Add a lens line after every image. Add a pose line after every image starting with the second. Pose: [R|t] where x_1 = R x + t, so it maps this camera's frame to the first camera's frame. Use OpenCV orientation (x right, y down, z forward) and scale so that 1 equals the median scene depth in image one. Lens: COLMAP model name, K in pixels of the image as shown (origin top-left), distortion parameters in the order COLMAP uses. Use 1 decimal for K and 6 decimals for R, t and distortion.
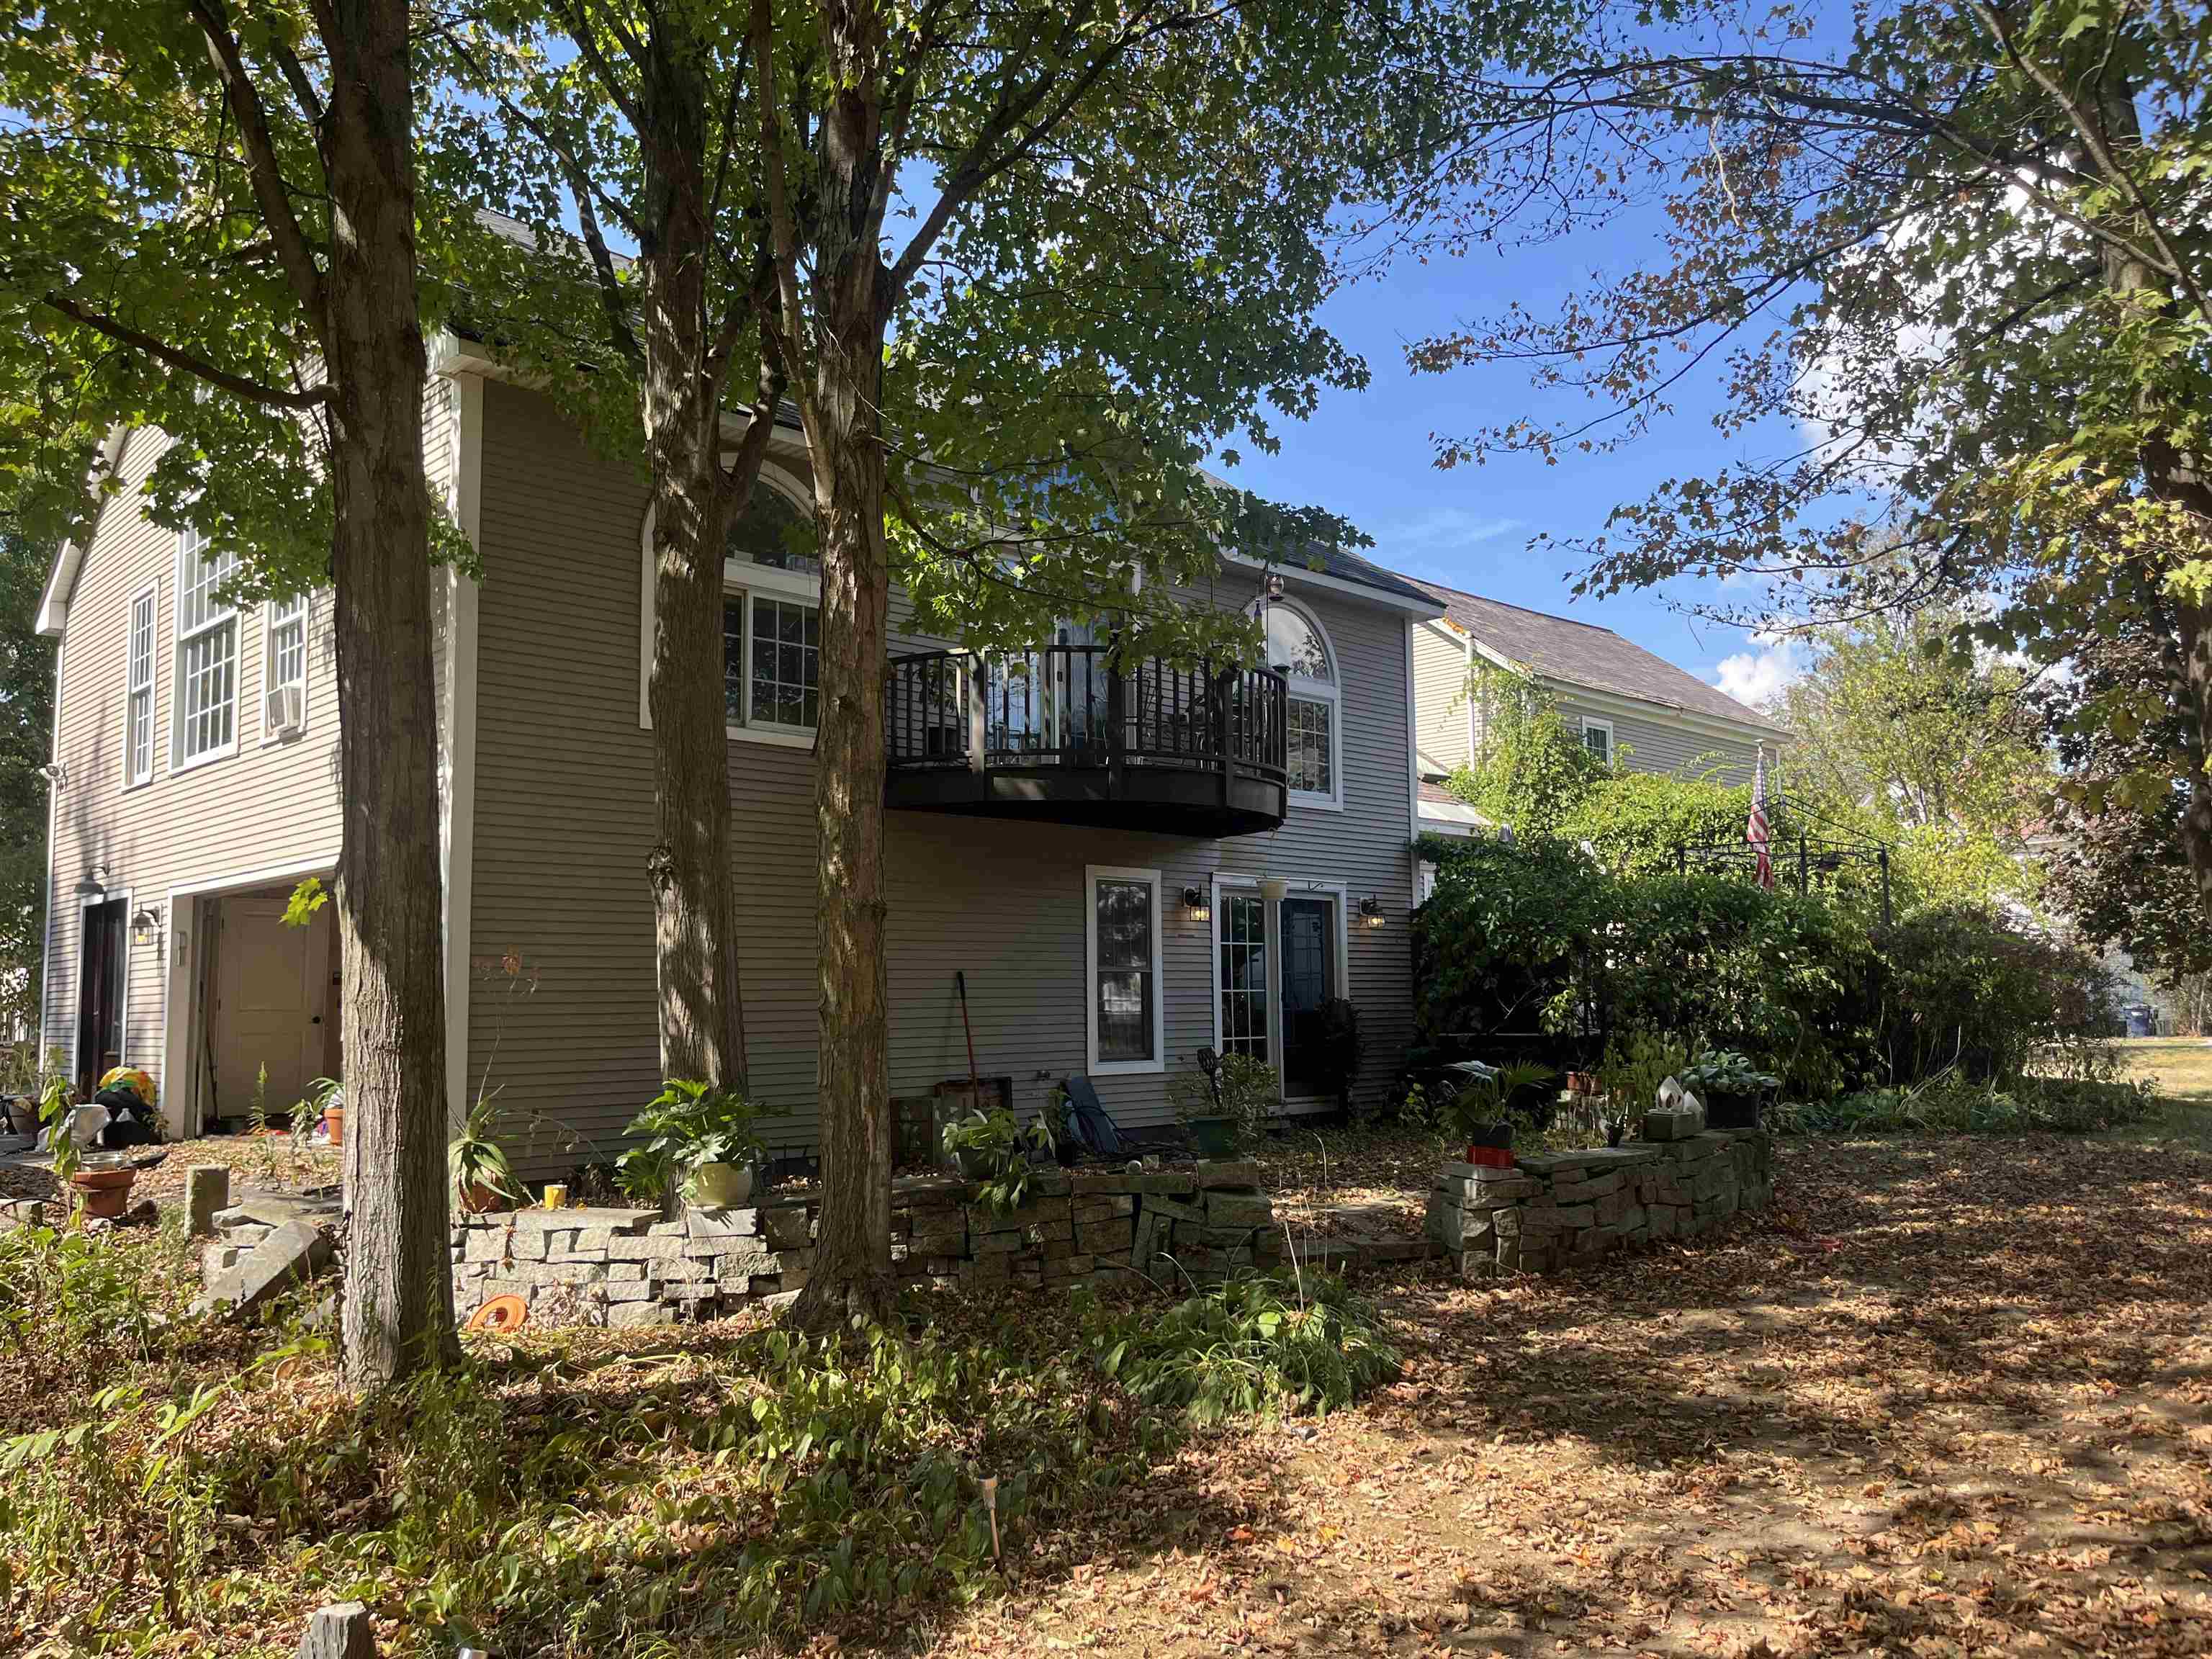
lens RADIAL K [[1689.0, 0, 1105.6], [0, 1689.0, 835.0], [0, 0, 1]] dist [0.014055, -0.001447]
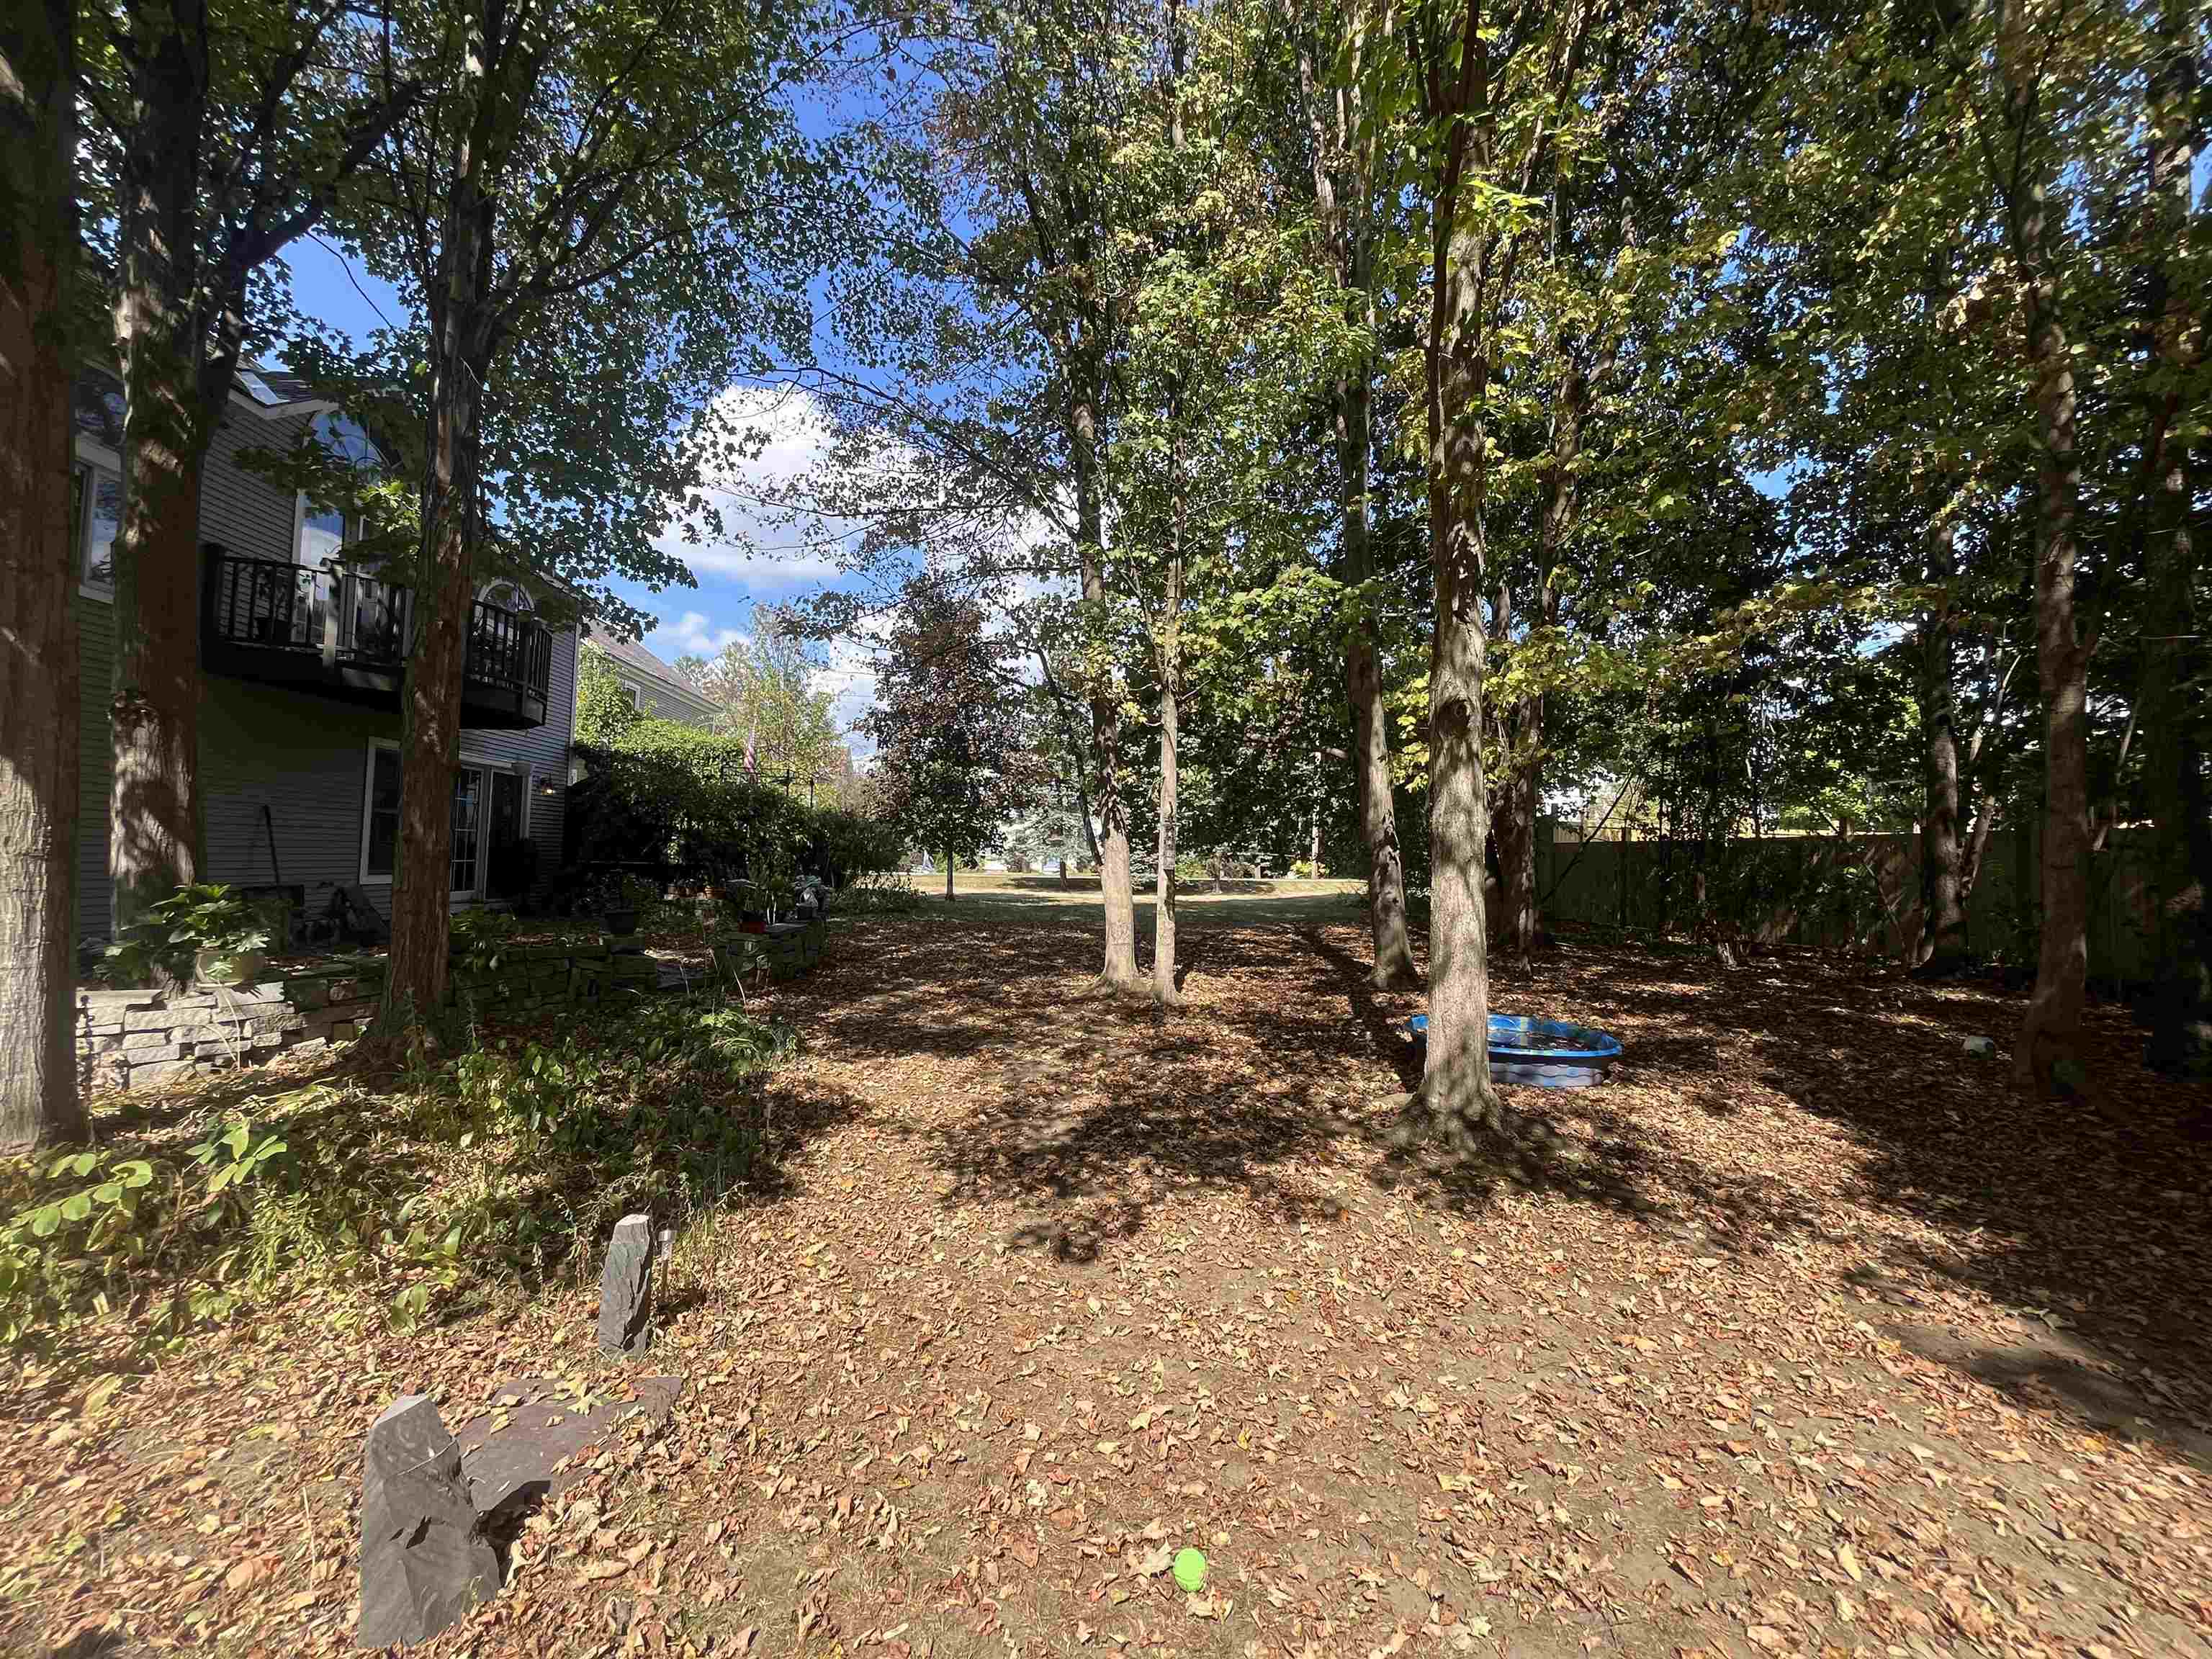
lens RADIAL K [[901.0, 0, 1104.8], [0, 901.0, 822.1], [0, 0, 1]] dist [0.005387, 0.000059]
pose [[0.654060, 0.060999, 0.753979, -0.331590], [-0.112636, 0.993485, 0.017334, 0.011695], [-0.748010, -0.096263, 0.656670, 0.063685]]
